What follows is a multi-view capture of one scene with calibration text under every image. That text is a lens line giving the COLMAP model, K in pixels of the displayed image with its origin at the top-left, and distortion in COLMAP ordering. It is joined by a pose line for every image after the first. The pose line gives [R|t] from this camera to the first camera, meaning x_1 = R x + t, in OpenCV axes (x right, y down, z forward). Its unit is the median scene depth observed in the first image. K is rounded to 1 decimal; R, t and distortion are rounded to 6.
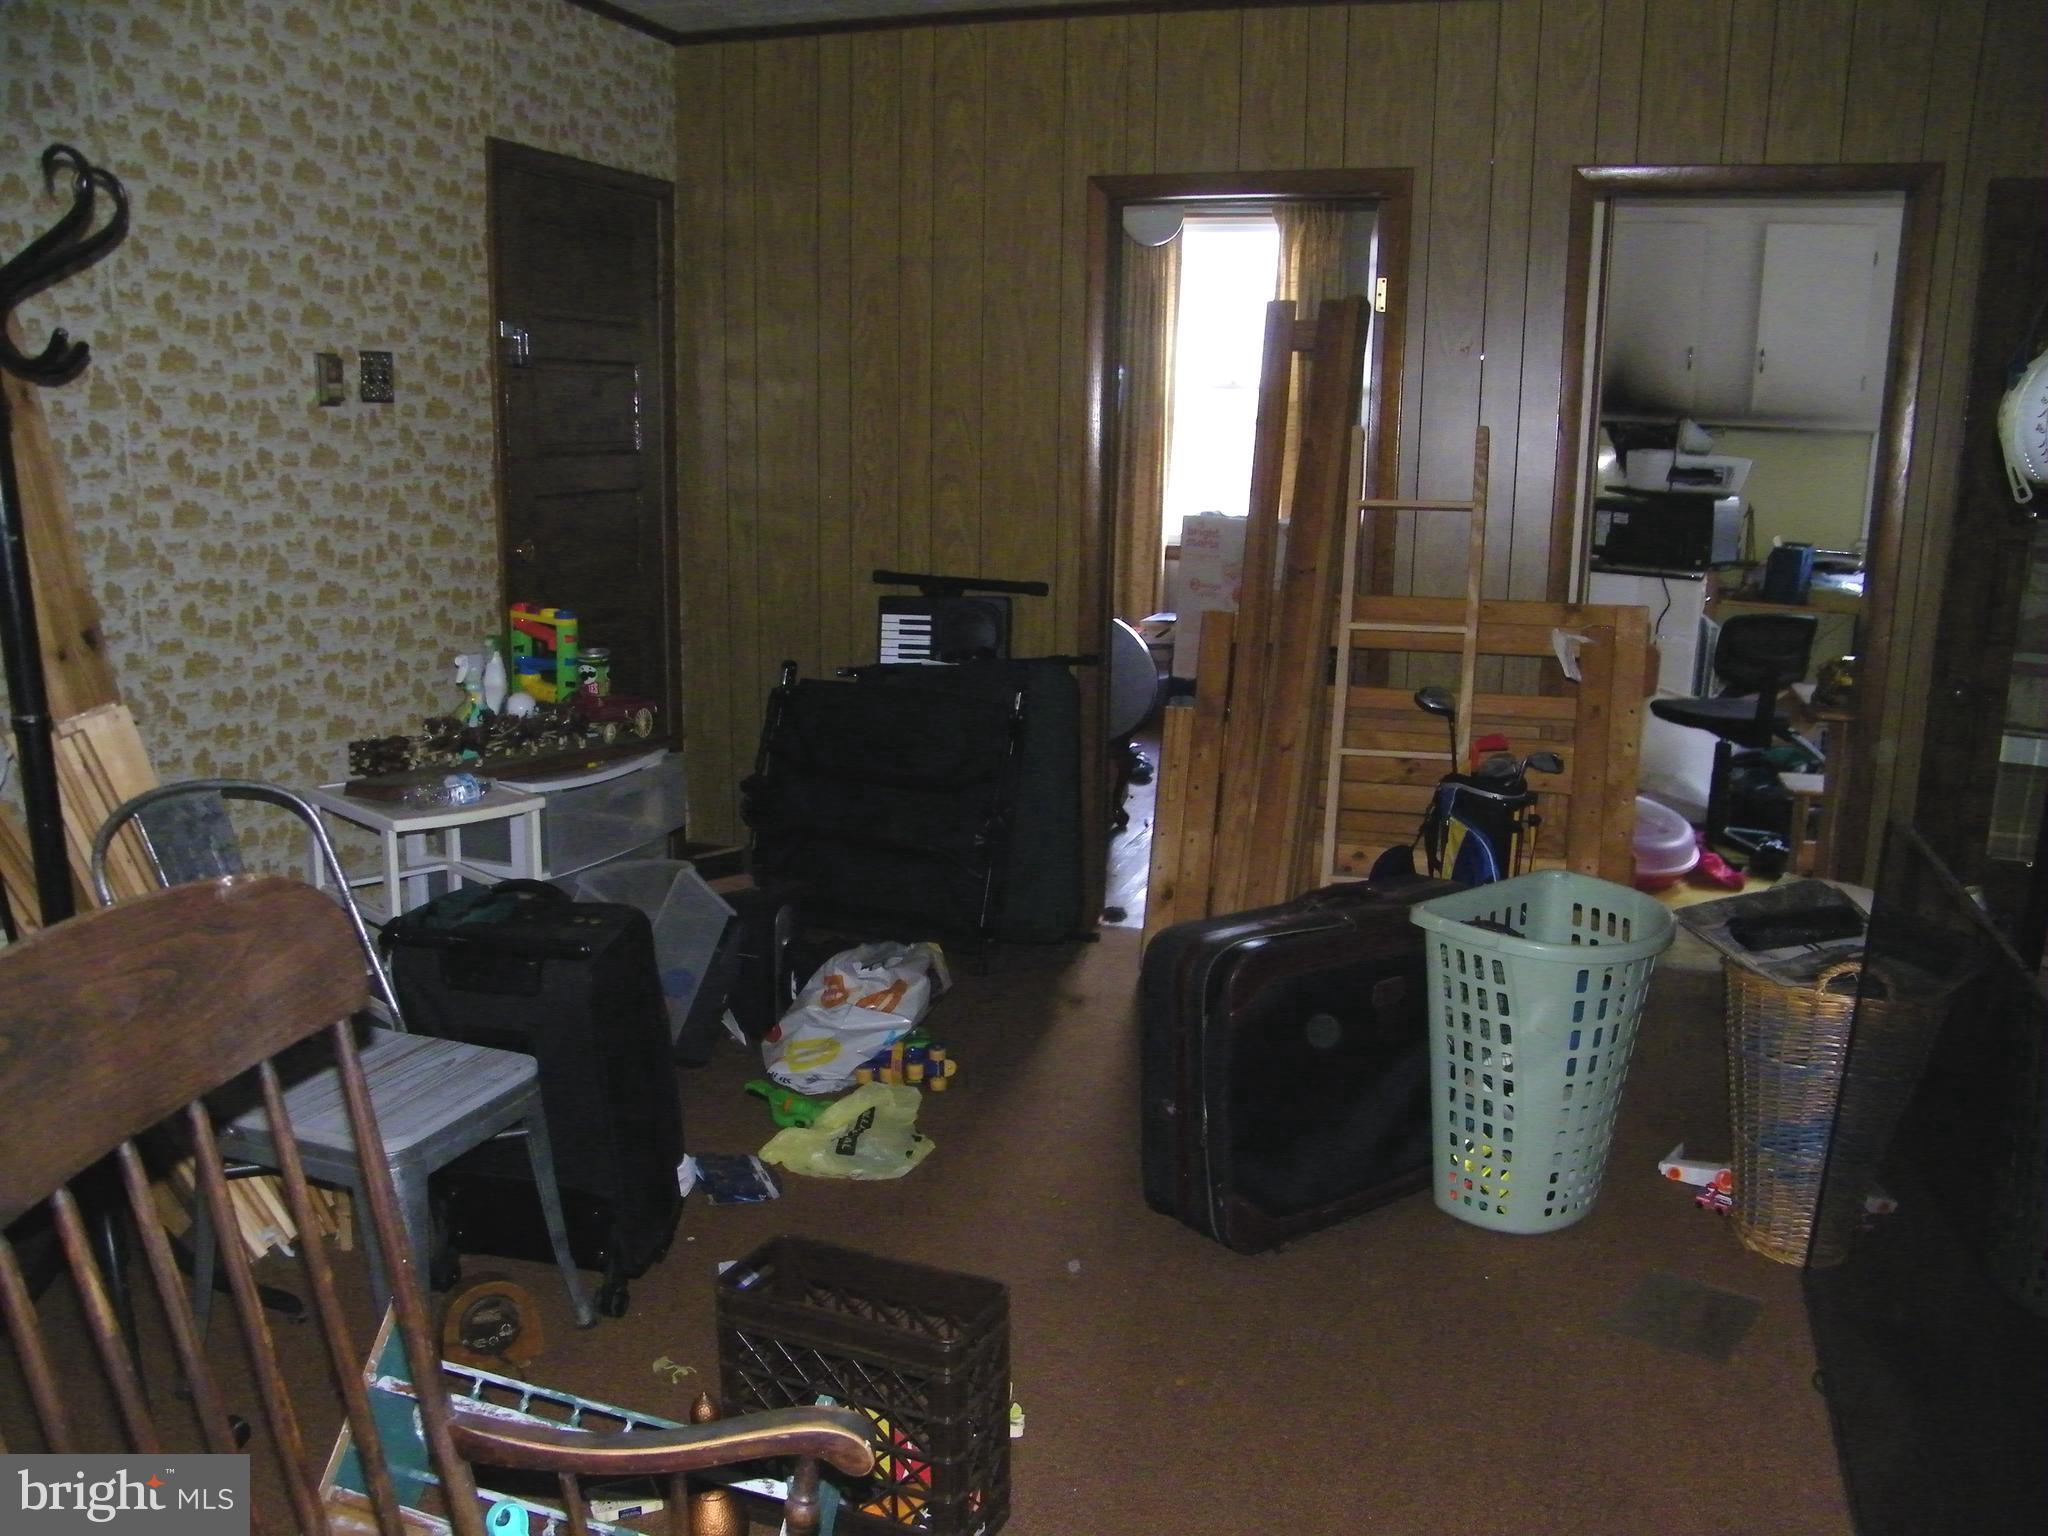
lens RADIAL K [[1686.5, 0, 1024.0], [0, 1686.5, 768.0], [0, 0, 1]] dist [-0.156849, -0.000671]
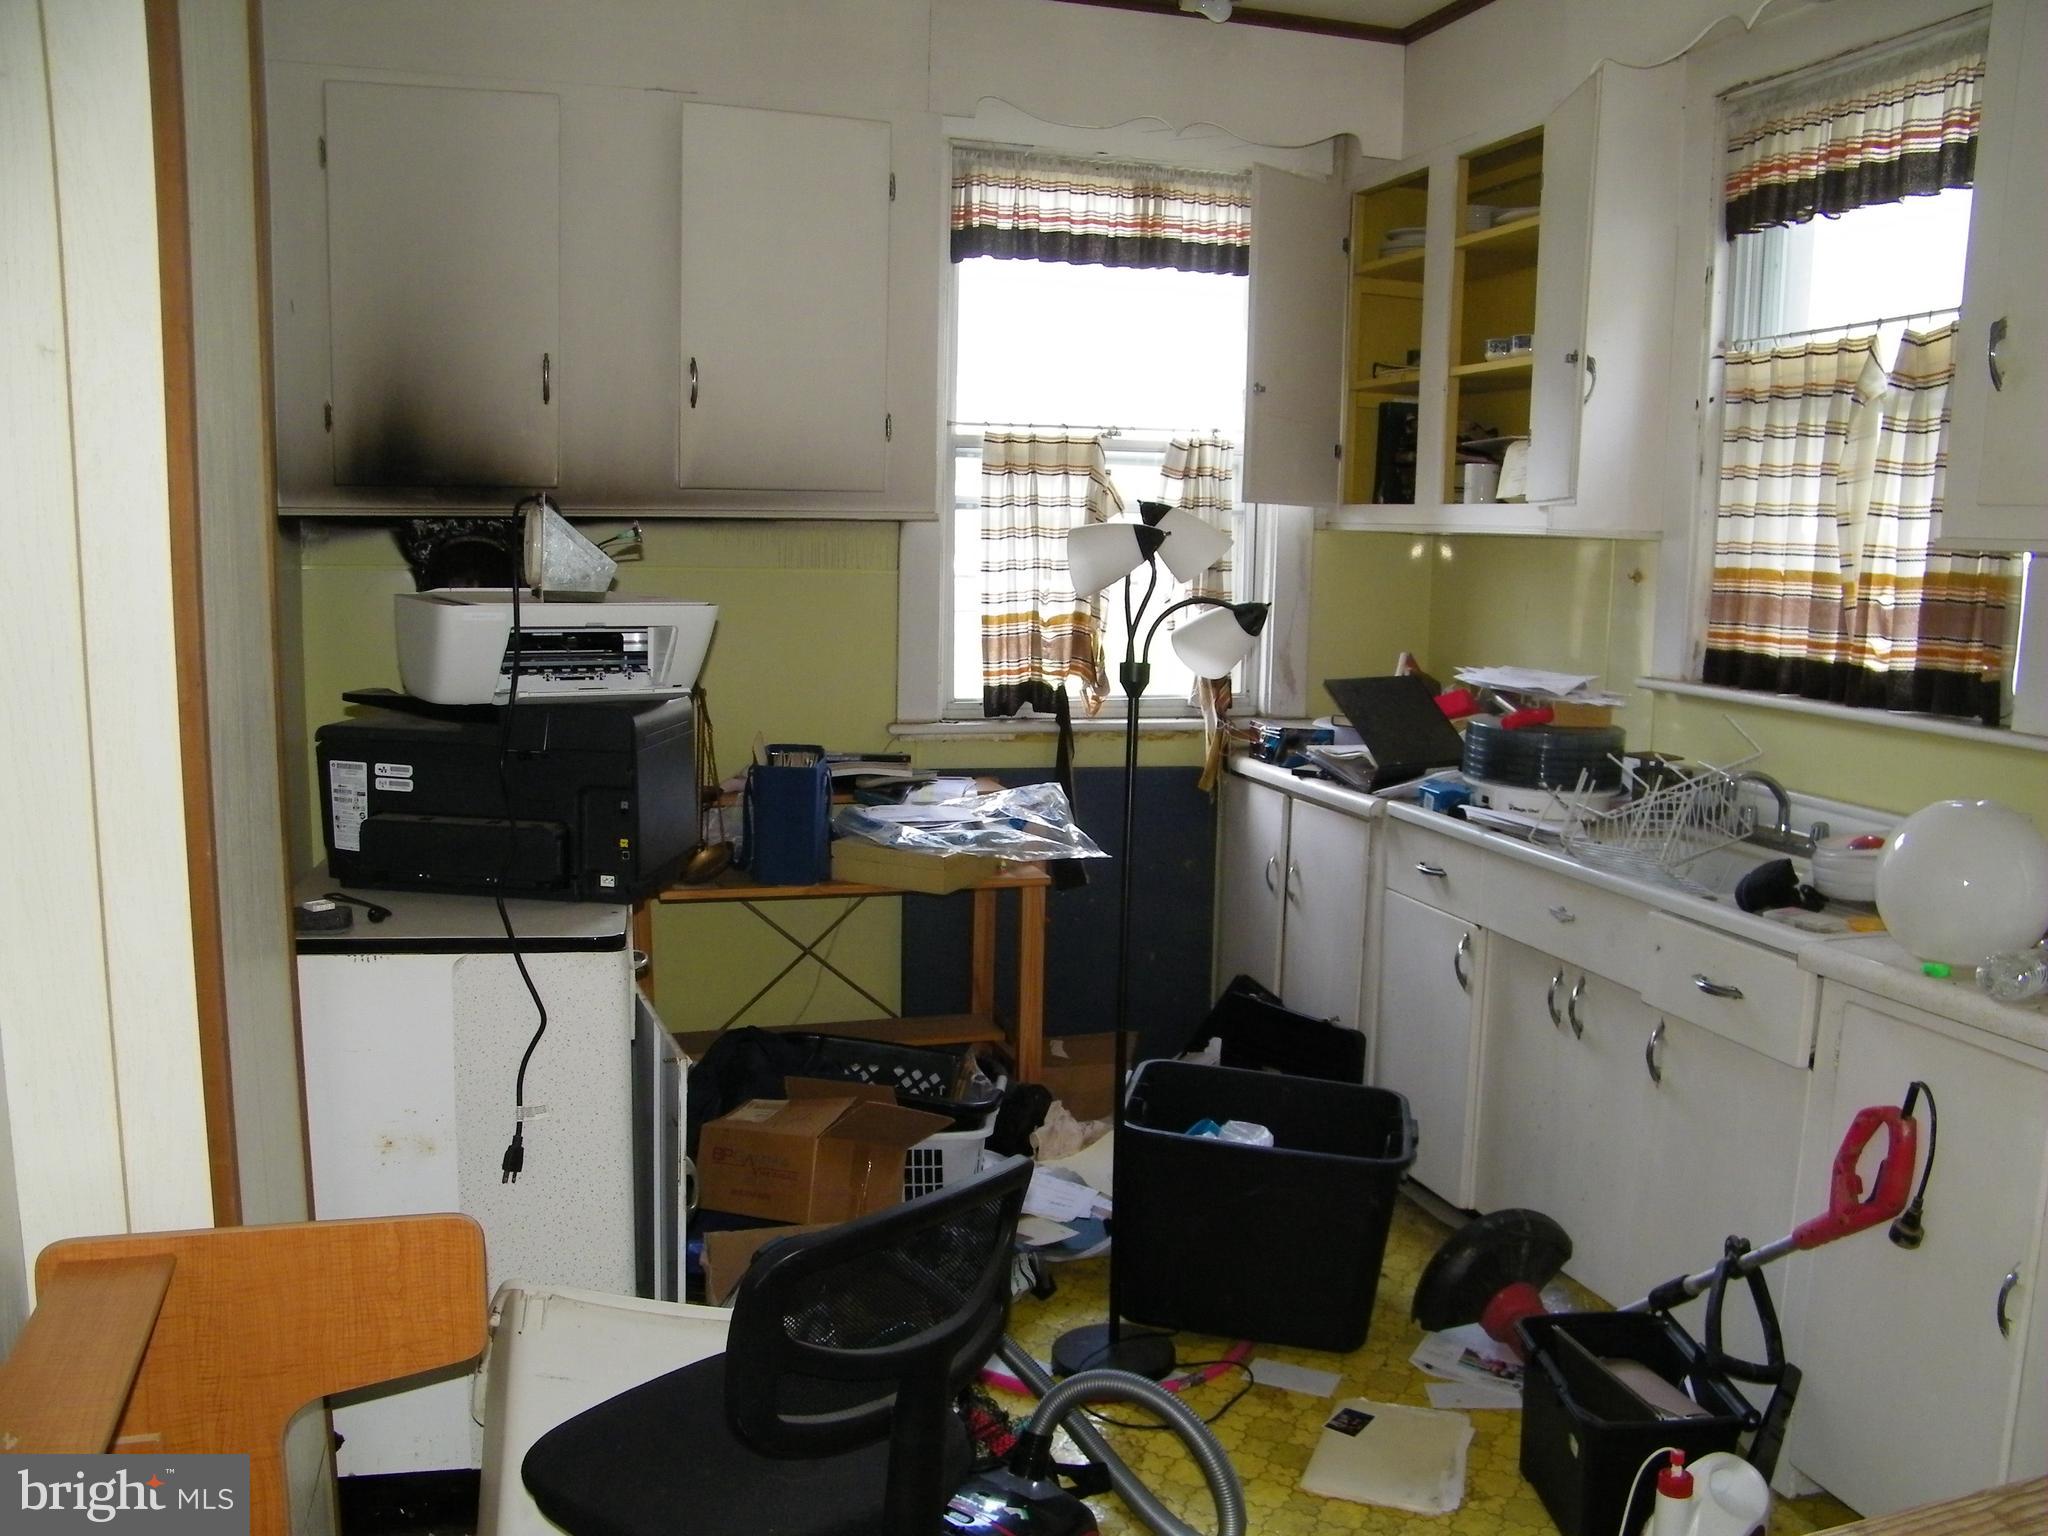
lens RADIAL K [[1686.5, 0, 1024.0], [0, 1686.5, 768.0], [0, 0, 1]] dist [-0.156849, -0.000671]
pose [[0.799210, -0.094573, 0.593564, 0.236027], [0.130365, 0.991310, -0.017585, -0.119060], [-0.586743, 0.091434, 0.804594, 0.567894]]
